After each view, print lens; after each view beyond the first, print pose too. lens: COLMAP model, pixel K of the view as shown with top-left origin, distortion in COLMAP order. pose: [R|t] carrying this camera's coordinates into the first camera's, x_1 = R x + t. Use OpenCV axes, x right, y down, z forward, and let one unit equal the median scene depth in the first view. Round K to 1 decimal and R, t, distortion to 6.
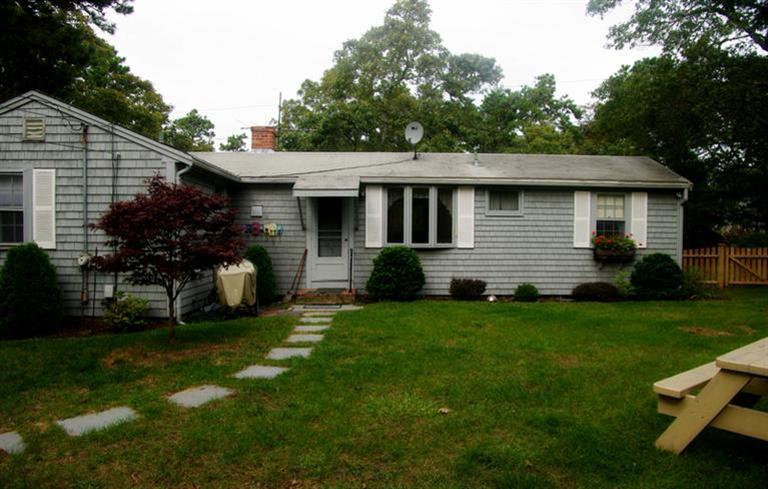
lens RADIAL K [[543.8, 0, 382.6], [0, 543.8, 248.4], [0, 0, 1]] dist [-0.064112, 0.018567]
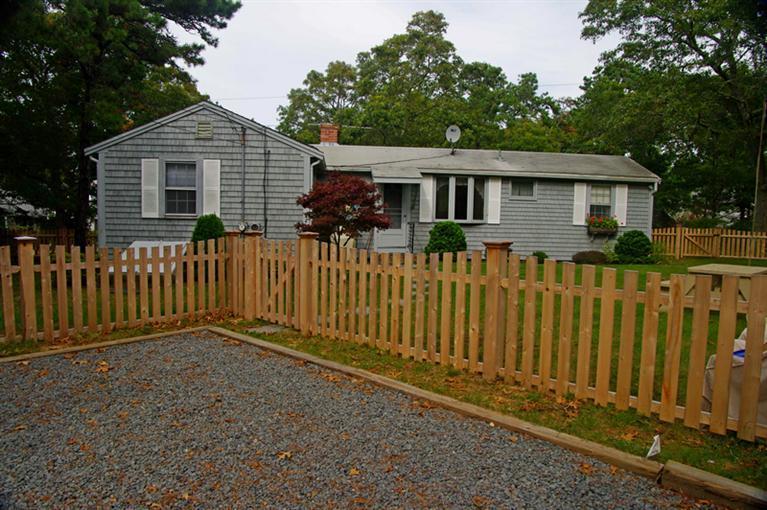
lens RADIAL K [[532.2, 0, 382.8], [0, 532.2, 258.0], [0, 0, 1]] dist [-0.062788, 0.003016]
pose [[0.997885, 0.011025, 0.064057, -0.197228], [-0.014458, 0.998470, 0.053380, 0.017018], [-0.063370, -0.054193, 0.996518, -0.272794]]
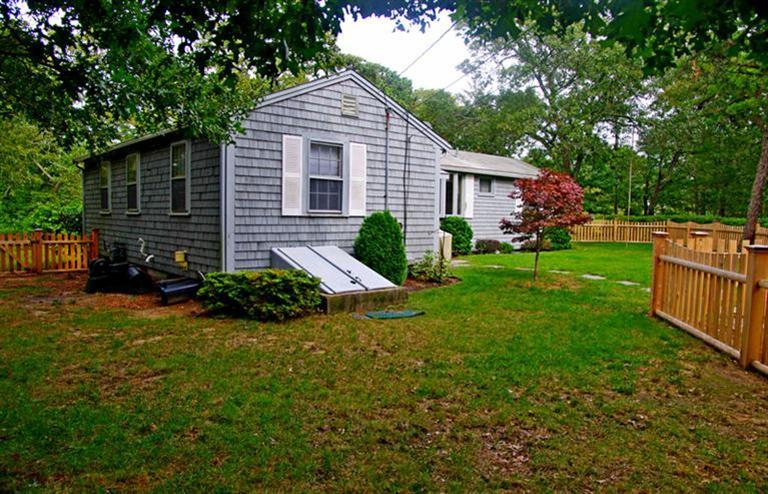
lens RADIAL K [[540.4, 0, 385.9], [0, 540.4, 248.5], [0, 0, 1]] dist [-0.070217, 0.021099]
pose [[0.758994, -0.030925, 0.650363, -0.923070], [-0.003503, 0.998663, 0.051575, 0.007633], [-0.651088, -0.041424, 0.757871, 0.071695]]
